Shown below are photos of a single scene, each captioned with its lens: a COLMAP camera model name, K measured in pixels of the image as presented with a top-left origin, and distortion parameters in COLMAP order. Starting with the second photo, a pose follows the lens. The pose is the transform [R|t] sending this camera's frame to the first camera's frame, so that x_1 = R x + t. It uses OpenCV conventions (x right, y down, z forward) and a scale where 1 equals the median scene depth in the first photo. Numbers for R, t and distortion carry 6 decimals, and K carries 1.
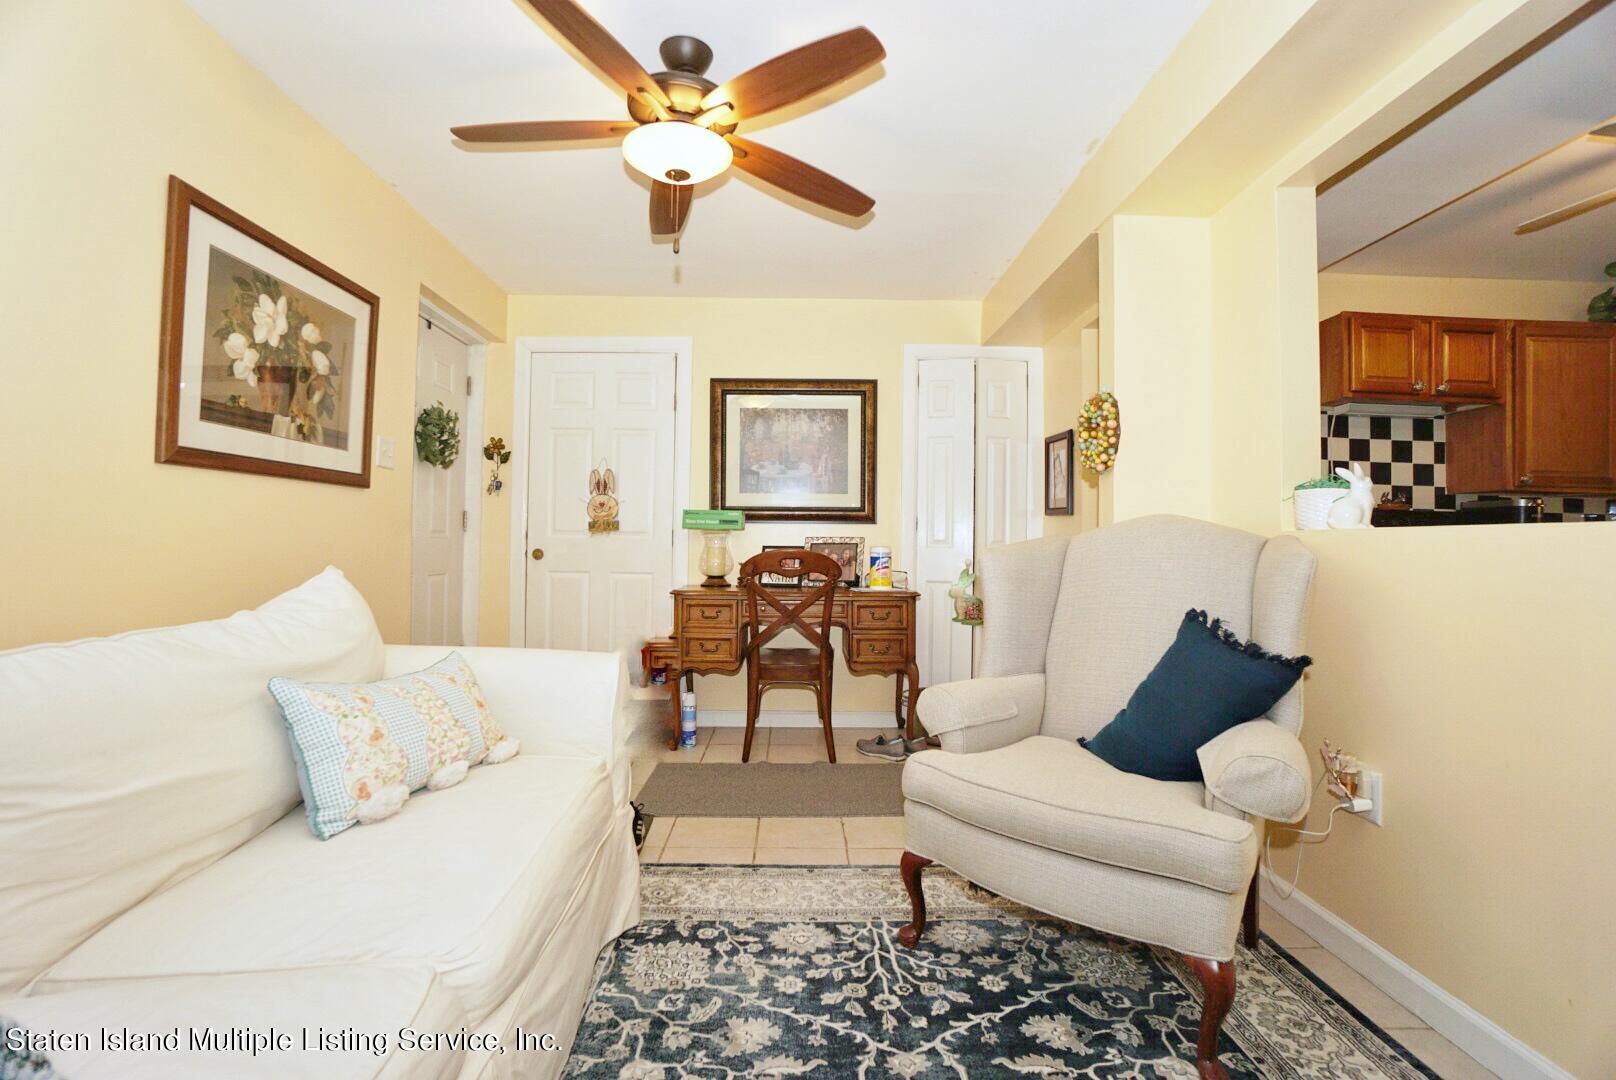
lens RADIAL K [[714.8, 0, 797.5], [0, 714.8, 525.1], [0, 0, 1]] dist [-0.062299, 0.022858]
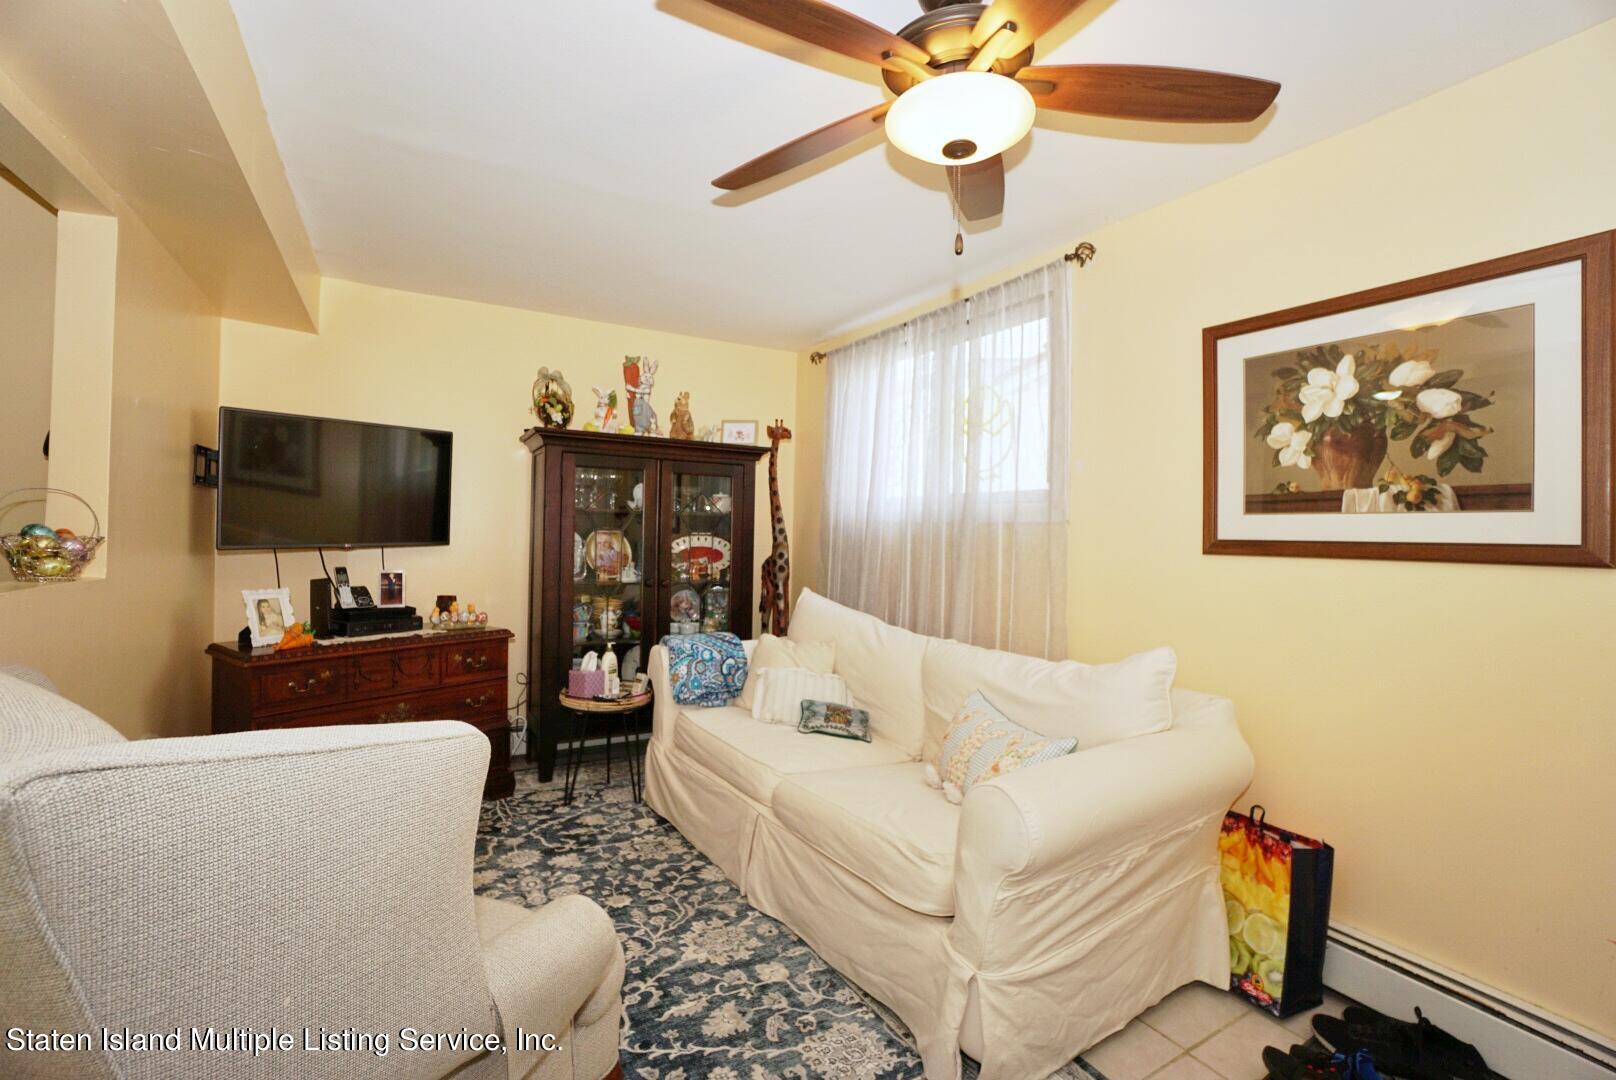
lens RADIAL K [[714.8, 0, 797.5], [0, 714.8, 525.1], [0, 0, 1]] dist [-0.062299, 0.022858]
pose [[-0.871988, -0.036501, -0.488165, 0.316627], [-0.022315, 0.999143, -0.034847, -0.070063], [0.489019, -0.019493, -0.872055, 1.510553]]
